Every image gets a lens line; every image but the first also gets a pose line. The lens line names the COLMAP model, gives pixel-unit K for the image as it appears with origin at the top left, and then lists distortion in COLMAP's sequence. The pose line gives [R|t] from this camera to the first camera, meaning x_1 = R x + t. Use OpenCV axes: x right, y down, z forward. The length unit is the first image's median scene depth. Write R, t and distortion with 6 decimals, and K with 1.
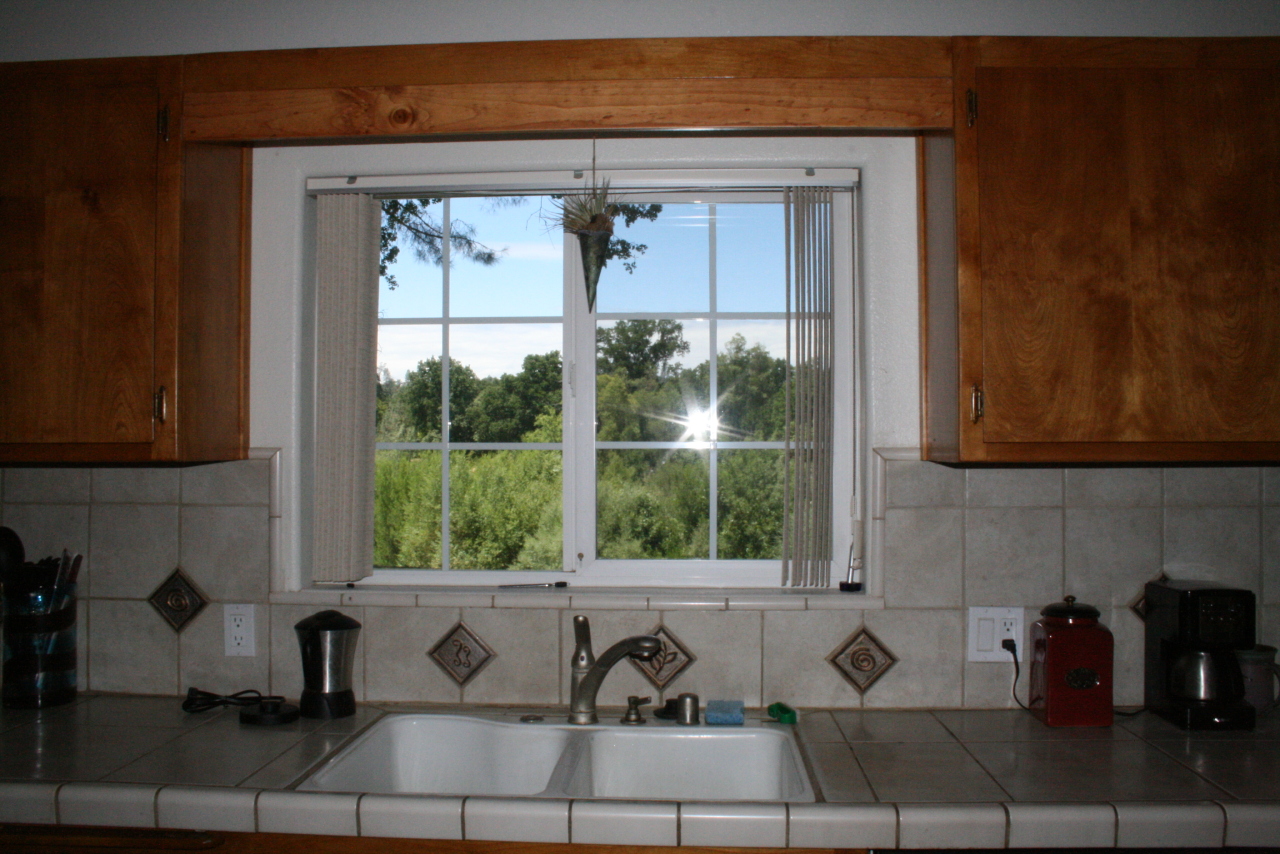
lens RADIAL K [[1092.2, 0, 640.0], [0, 1092.2, 427.0], [0, 0, 1]] dist [-0.139343, 0.131061]
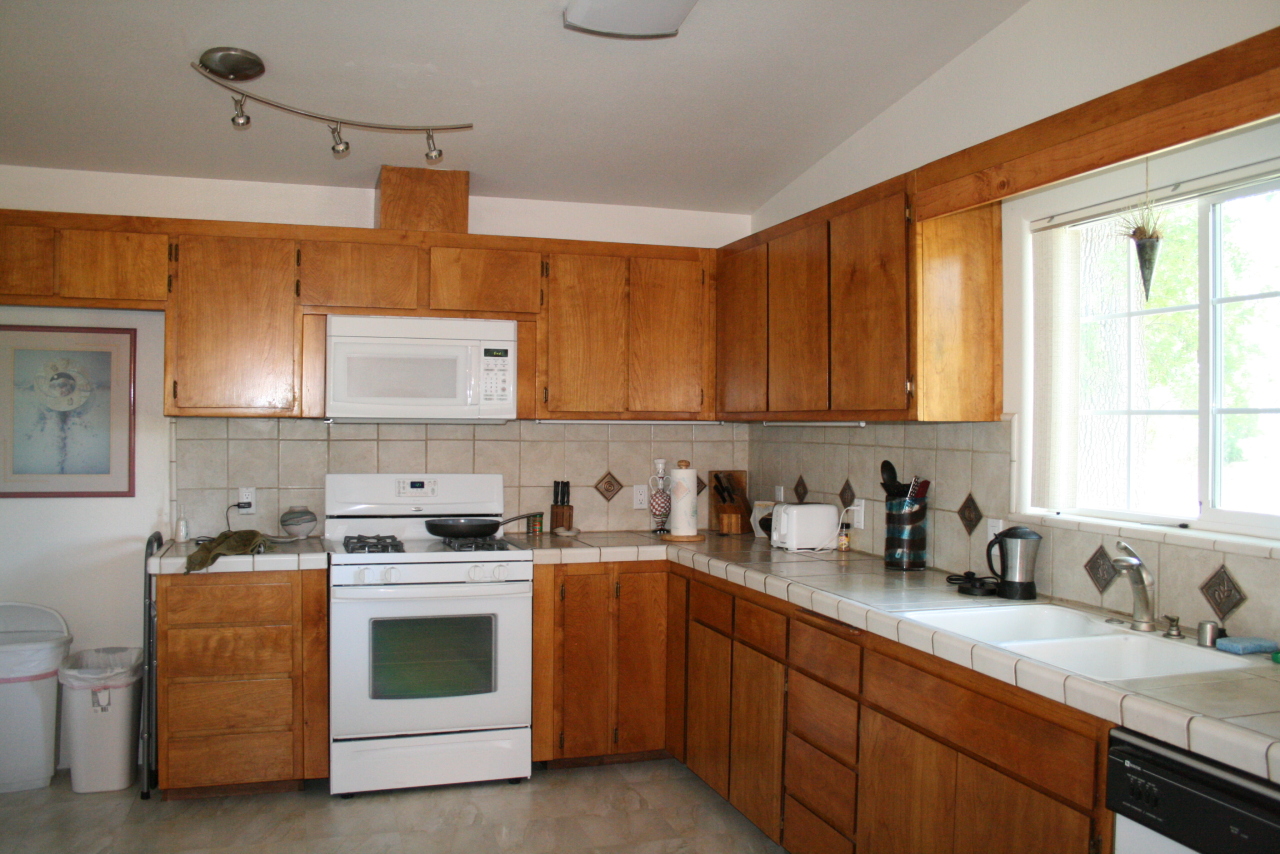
lens RADIAL K [[1092.2, 0, 640.0], [0, 1092.2, 427.0], [0, 0, 1]] dist [-0.139343, 0.131061]
pose [[0.355471, 0.009813, -0.934636, 0.892109], [0.017891, 0.999690, 0.017300, 0.003835], [0.934516, -0.022871, 0.355186, 0.018345]]
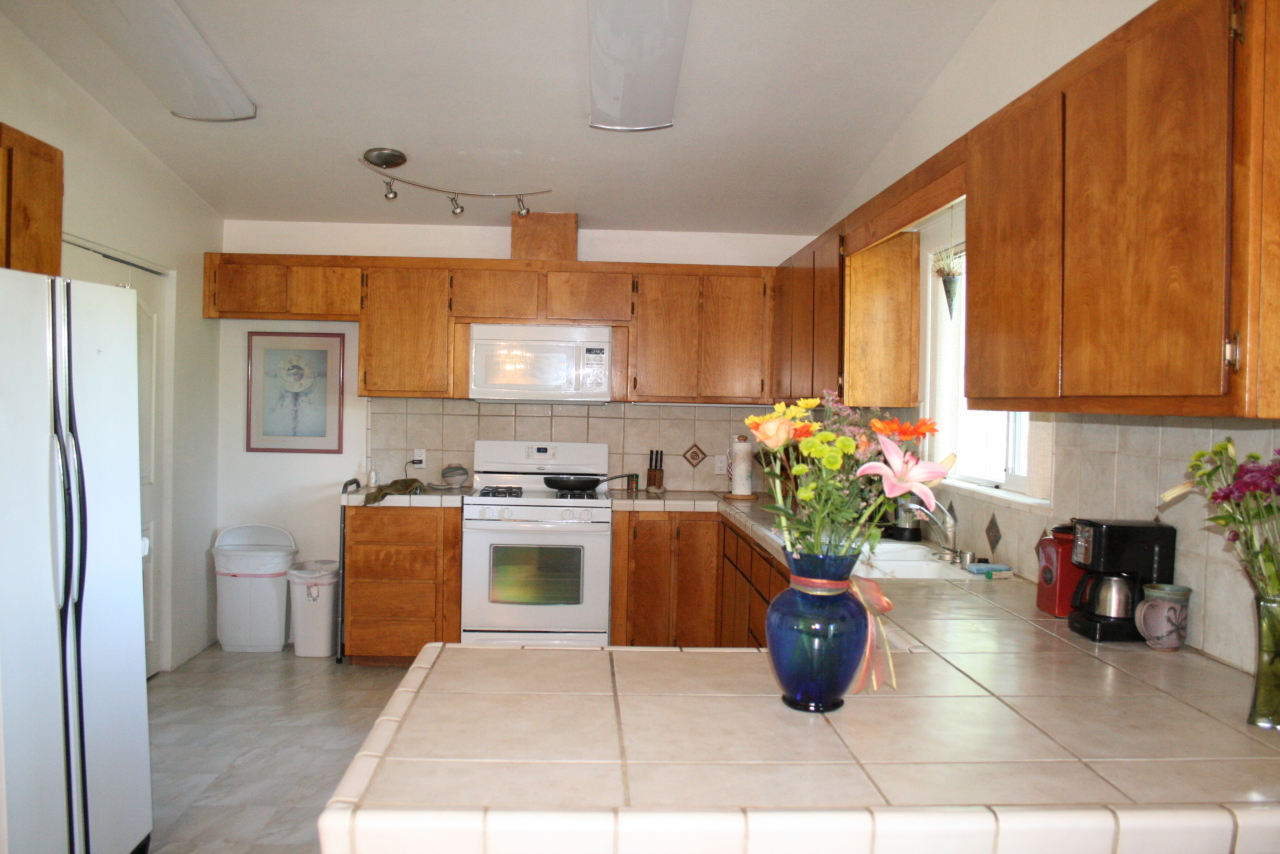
lens RADIAL K [[1092.2, 0, 640.0], [0, 1092.2, 427.0], [0, 0, 1]] dist [-0.139343, 0.131061]
pose [[0.103187, 0.028033, -0.994267, 1.160155], [0.007468, 0.999553, 0.028957, 0.004608], [0.994634, -0.010413, 0.102931, 0.135561]]
